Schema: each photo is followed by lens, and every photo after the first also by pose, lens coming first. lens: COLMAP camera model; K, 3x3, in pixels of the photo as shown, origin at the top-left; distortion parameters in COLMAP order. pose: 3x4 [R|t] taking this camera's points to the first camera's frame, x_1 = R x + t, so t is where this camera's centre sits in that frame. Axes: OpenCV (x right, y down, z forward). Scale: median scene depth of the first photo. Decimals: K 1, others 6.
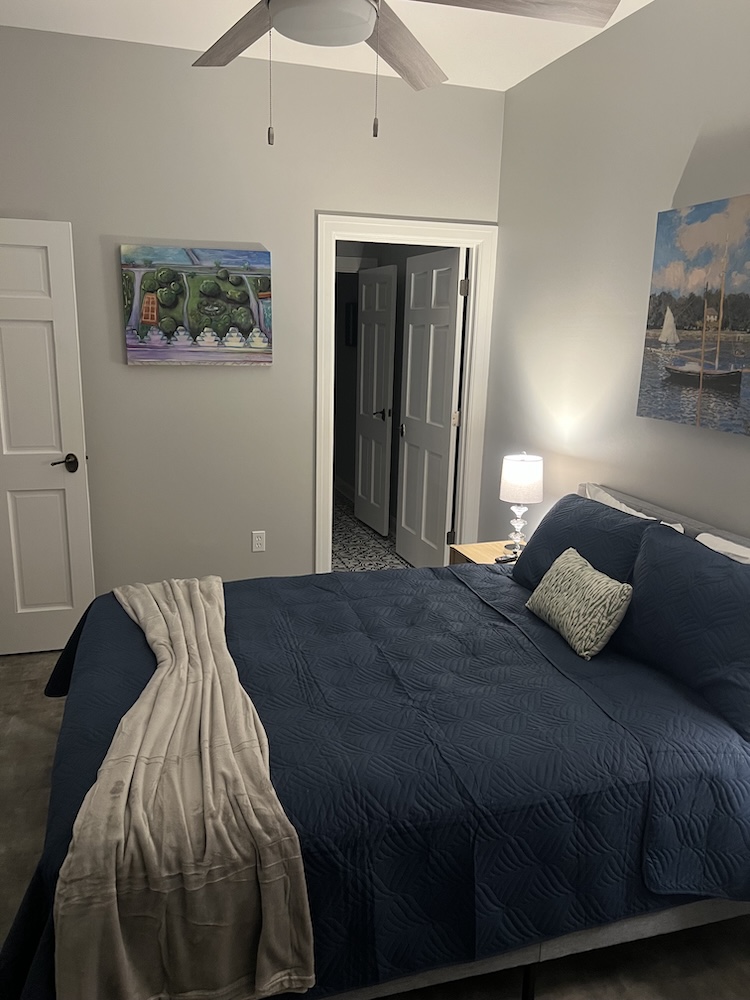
lens RADIAL K [[751.1, 0, 377.7], [0, 751.1, 501.5], [0, 0, 1]] dist [0.055736, -0.063823]
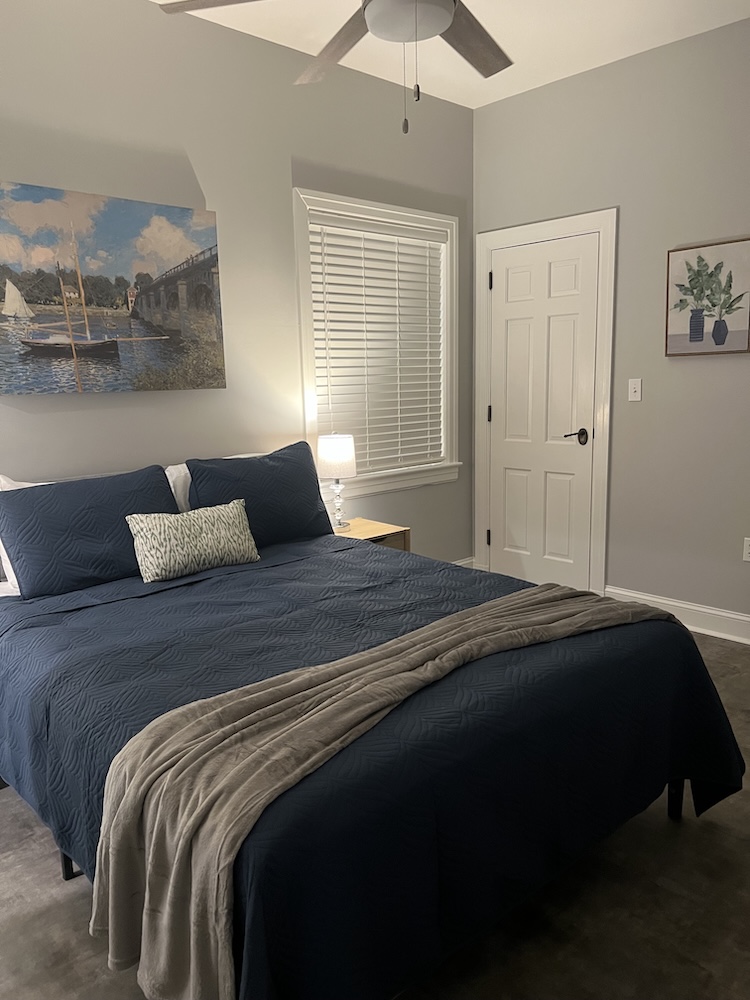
lens RADIAL K [[751.1, 0, 367.3], [0, 751.1, 499.7], [0, 0, 1]] dist [0.055736, -0.063823]
pose [[-0.436321, -0.165309, 0.884475, -0.782661], [0.218937, 0.933932, 0.282557, -0.176460], [-0.872749, 0.316930, -0.371302, 1.111615]]
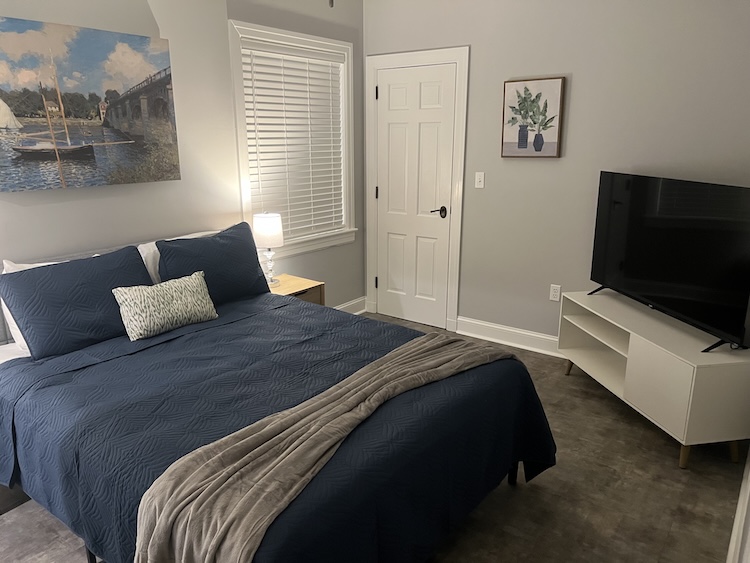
lens RADIAL K [[563.4, 0, 368.9], [0, 563.4, 287.2], [0, 0, 1]] dist [0.055736, -0.063823]
pose [[-0.583444, -0.233660, 0.777815, -0.771643], [0.174837, 0.899128, 0.401250, -0.261432], [-0.793111, 0.370098, -0.483738, 1.147042]]
